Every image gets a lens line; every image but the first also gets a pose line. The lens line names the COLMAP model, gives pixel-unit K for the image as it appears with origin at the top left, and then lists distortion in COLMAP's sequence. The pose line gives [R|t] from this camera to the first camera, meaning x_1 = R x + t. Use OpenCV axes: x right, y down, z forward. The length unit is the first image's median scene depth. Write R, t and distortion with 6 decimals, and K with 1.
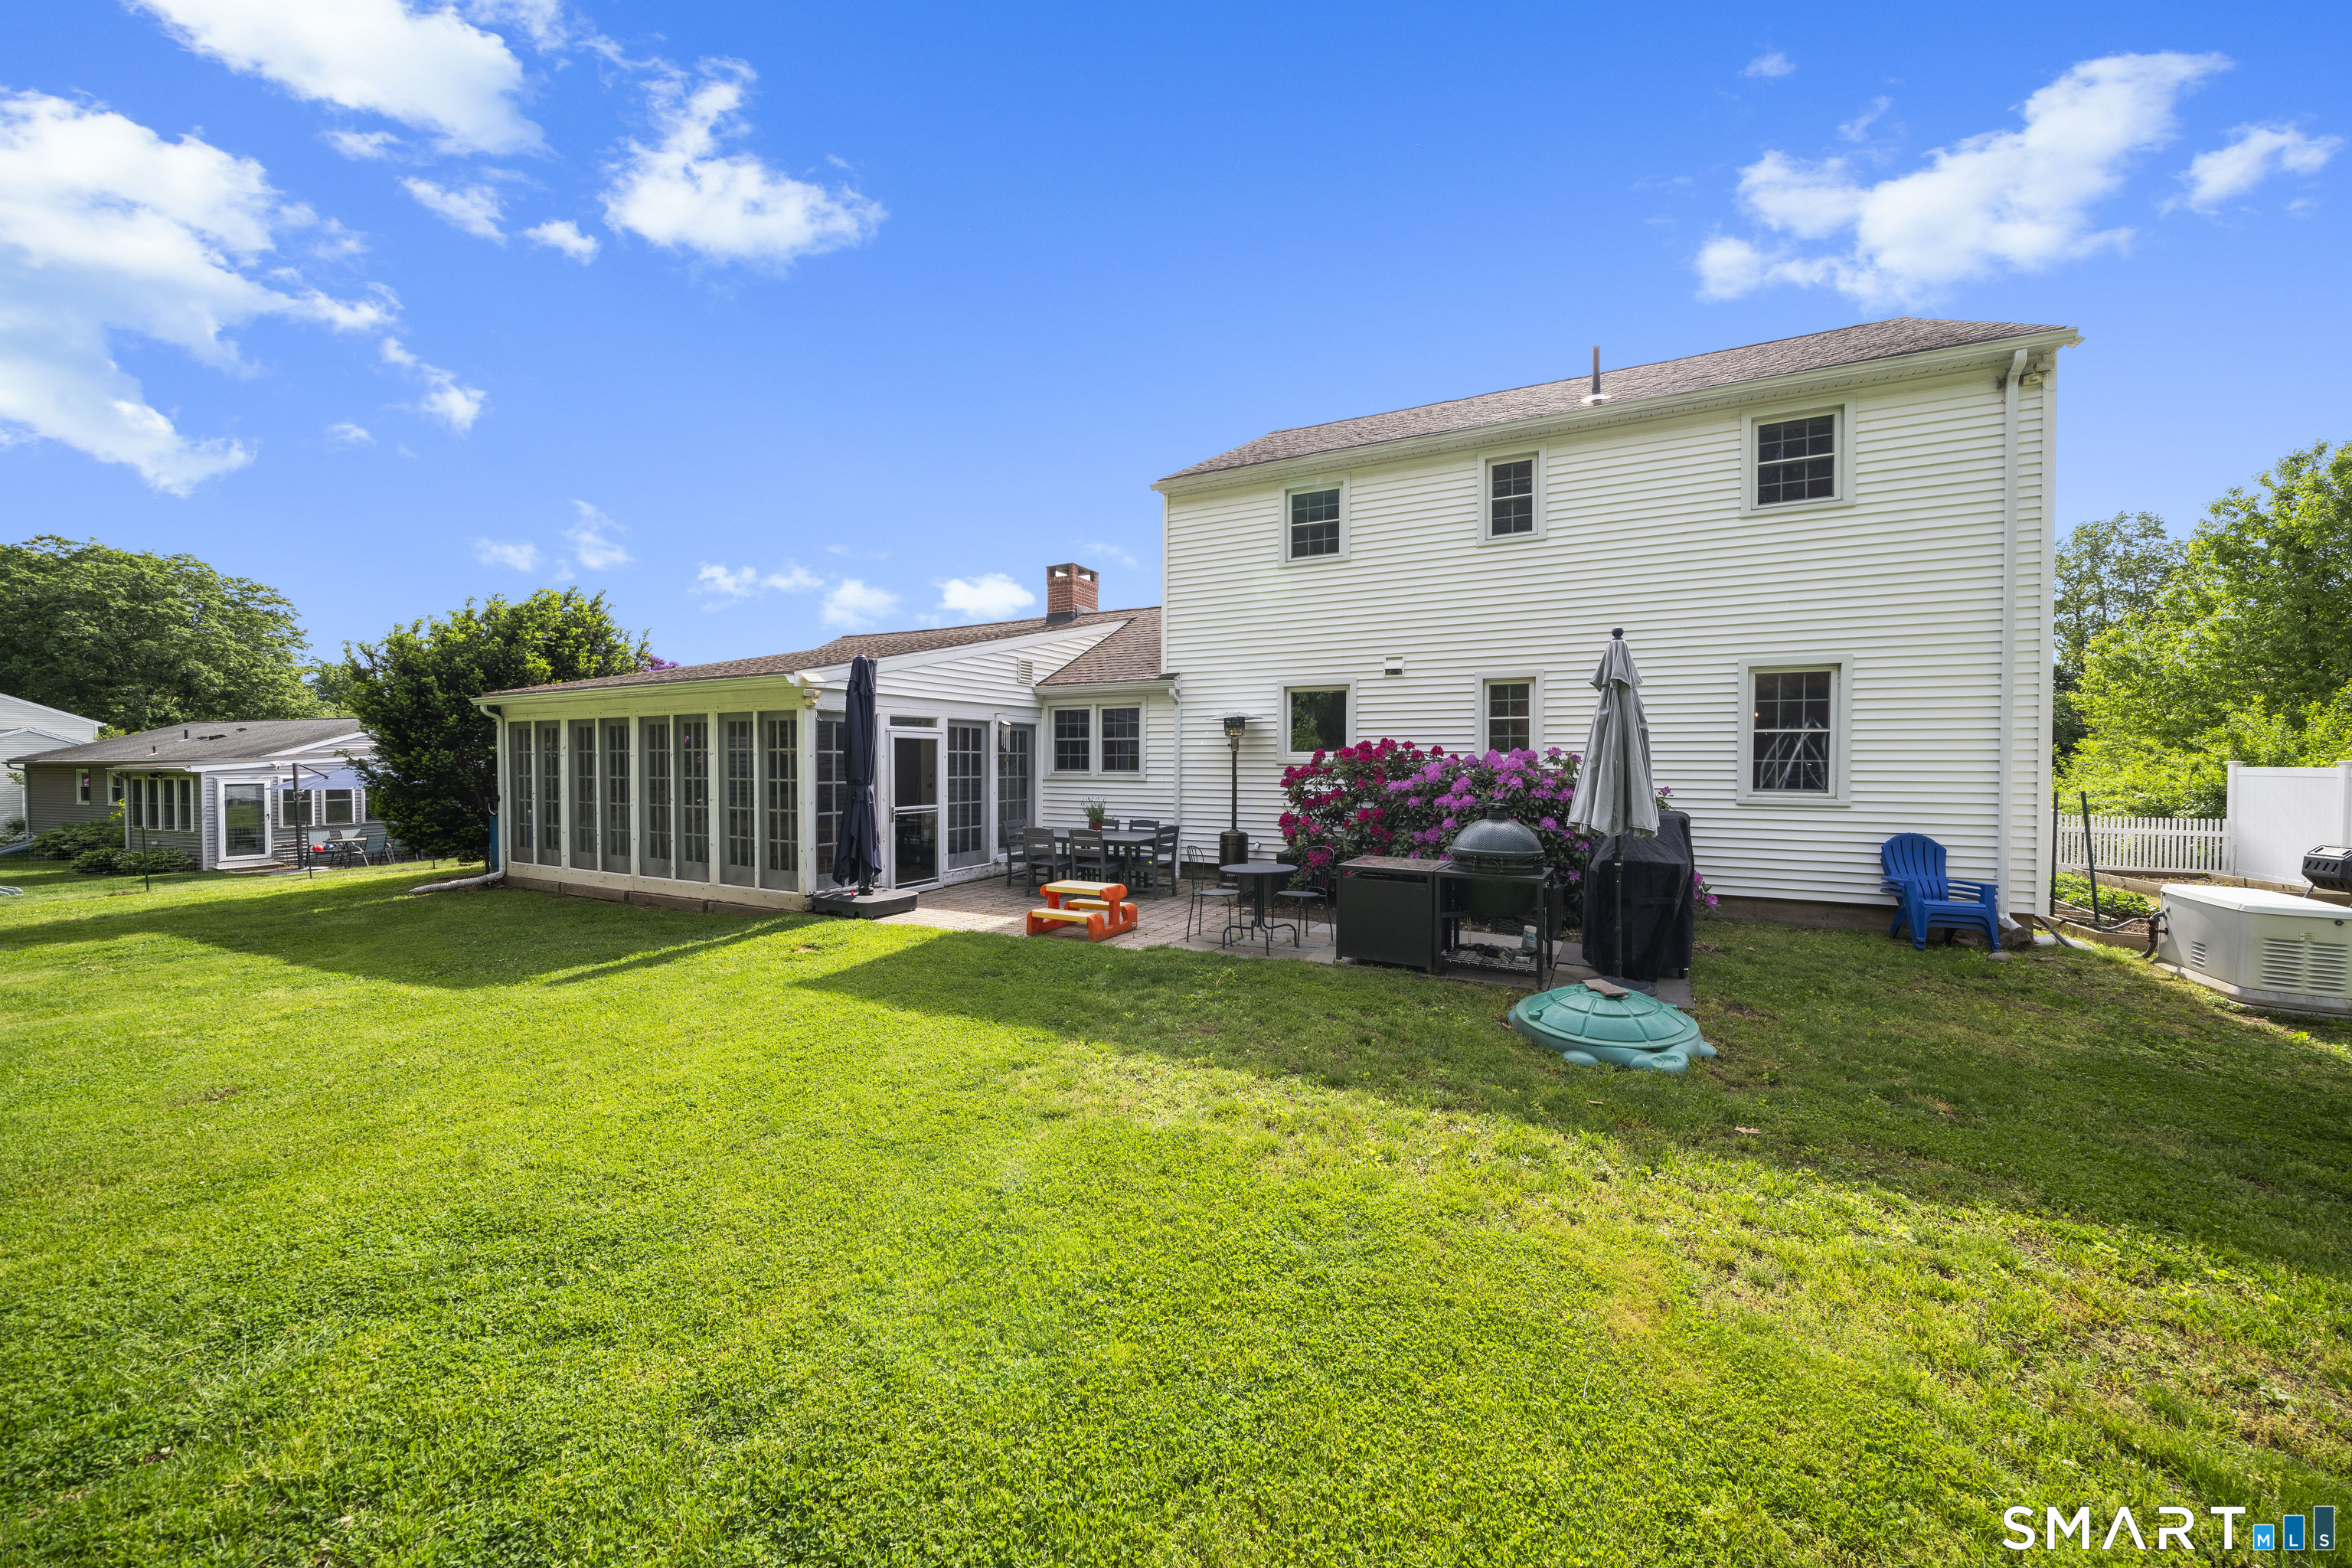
lens RADIAL K [[816.7, 0, 1184.2], [0, 816.7, 785.1], [0, 0, 1]] dist [-0.000999, -0.000059]
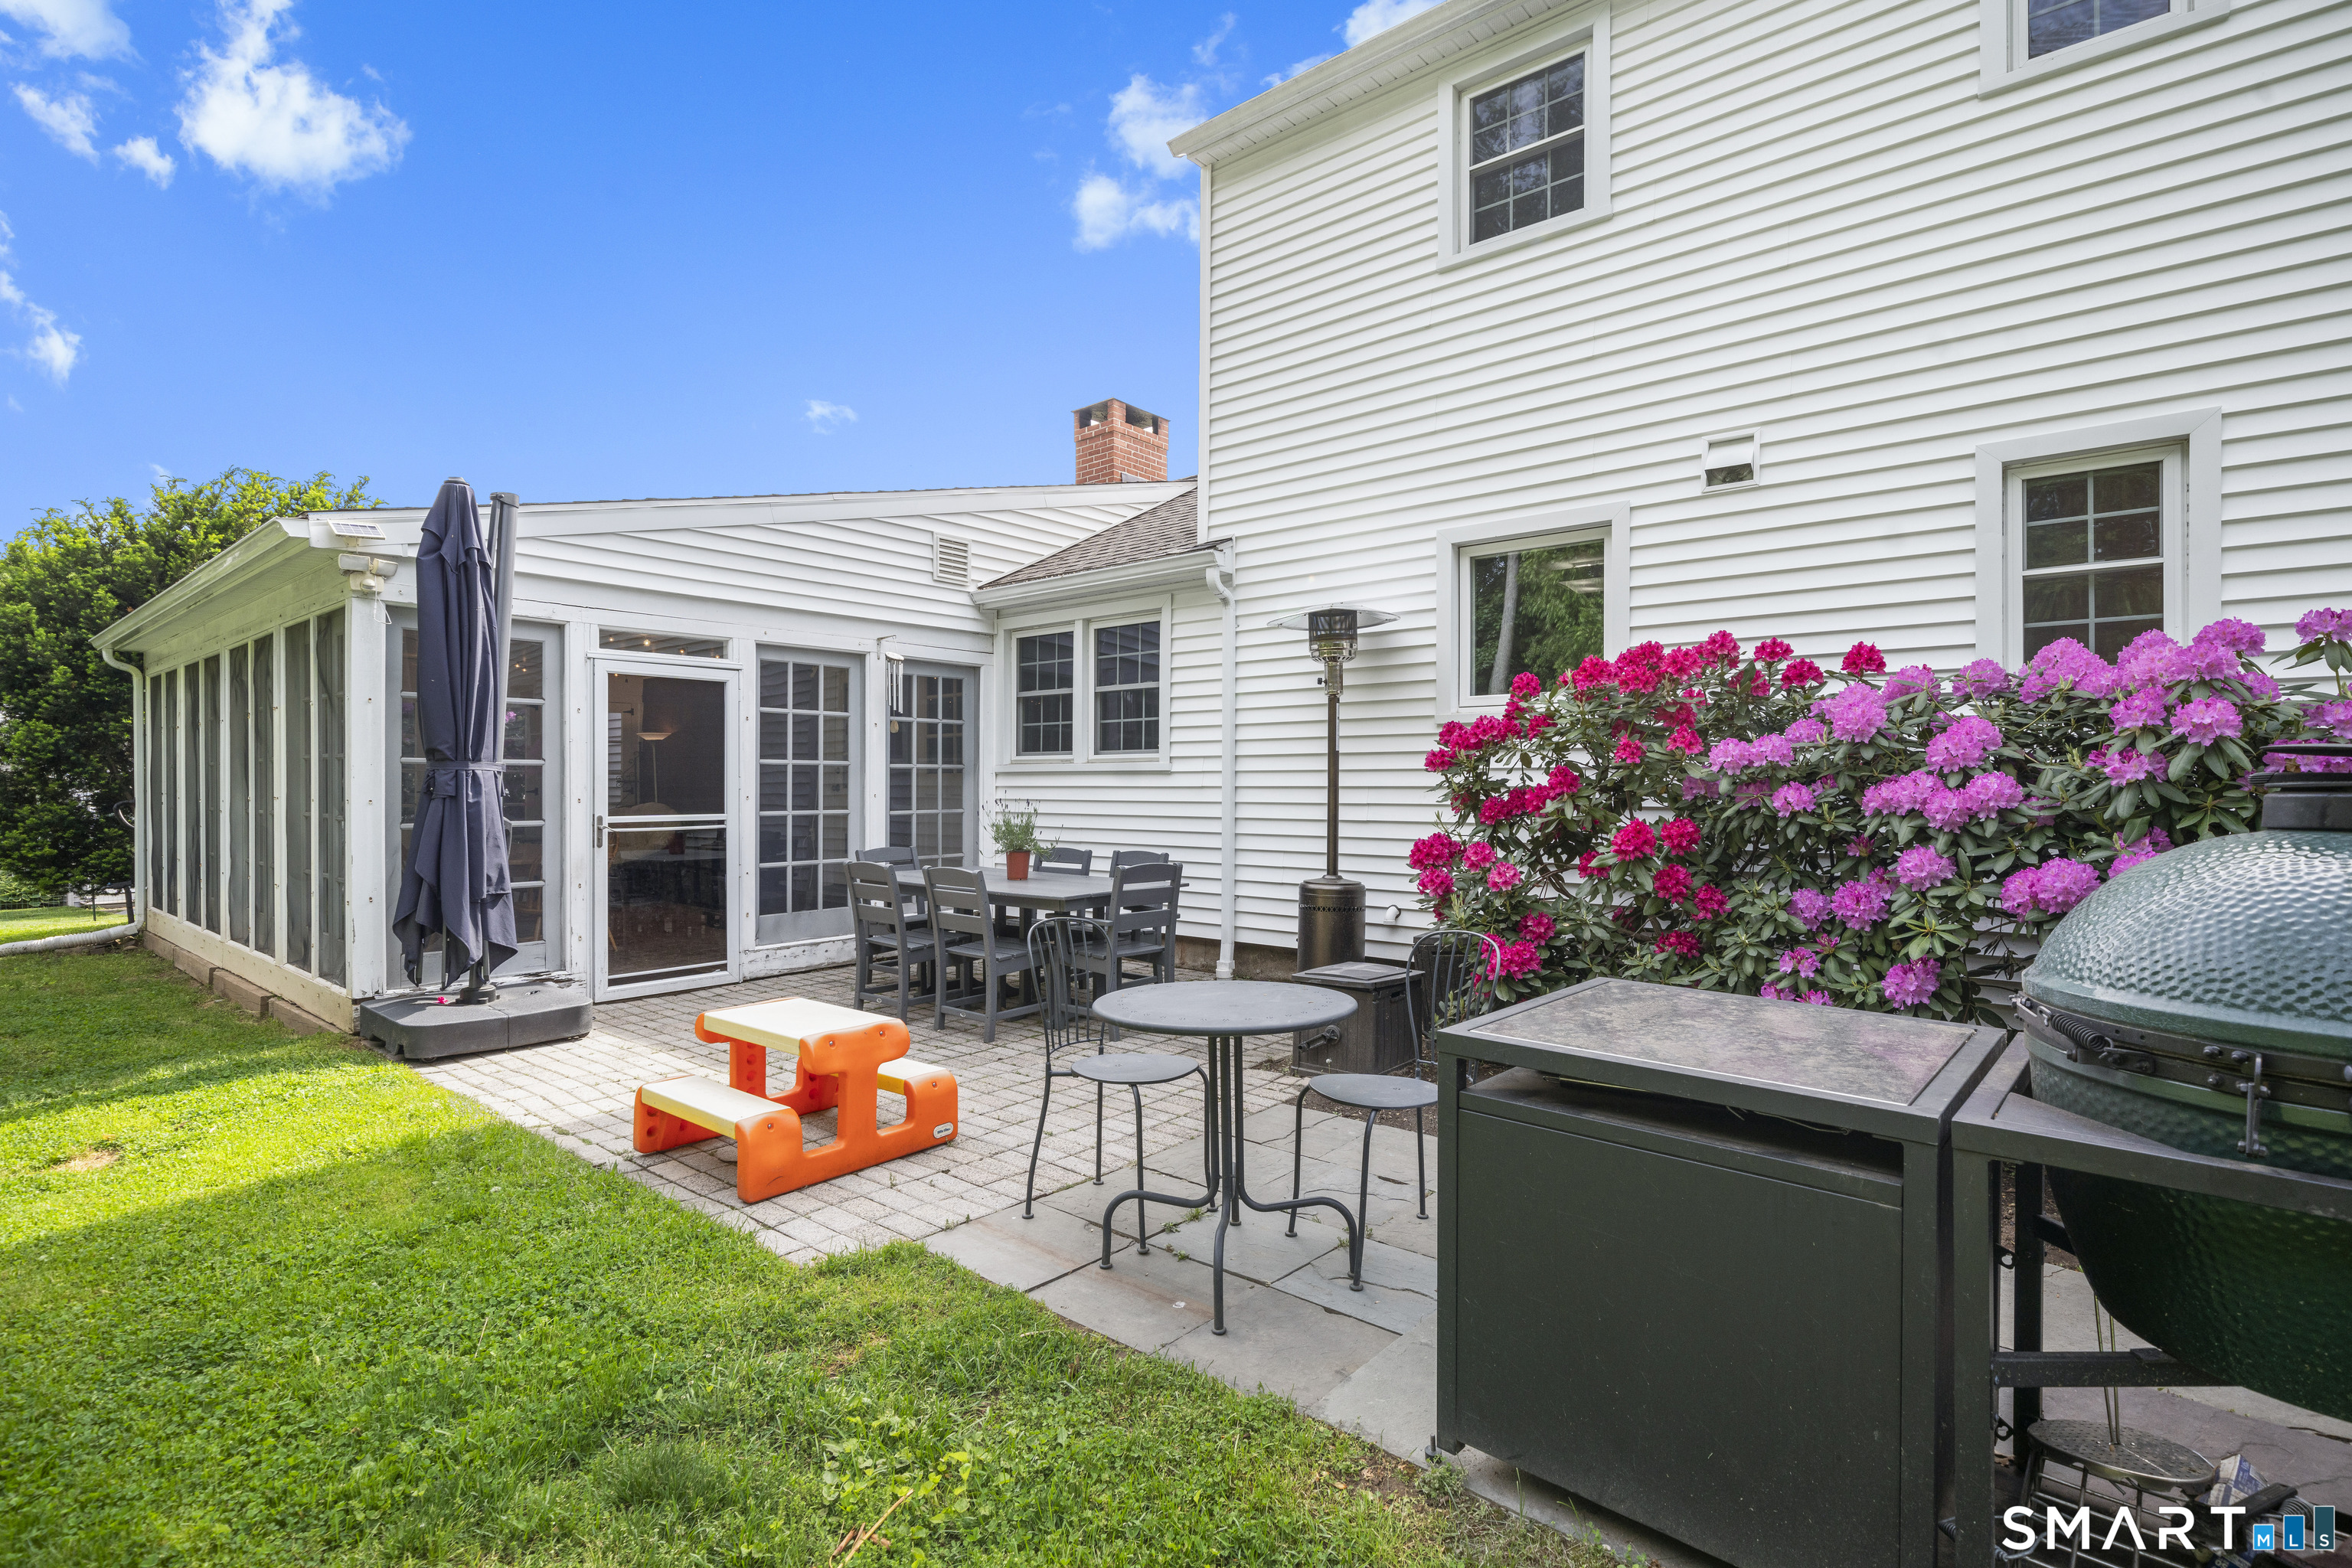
lens RADIAL K [[1108.5, 0, 1163.6], [0, 1108.5, 787.9], [0, 0, 1]] dist [0.001078, 0.000268]
pose [[0.972694, -0.000343, -0.232092, 0.110390], [-0.005390, 0.999696, -0.024064, 0.022466], [0.232029, 0.024658, 0.972396, 0.405116]]
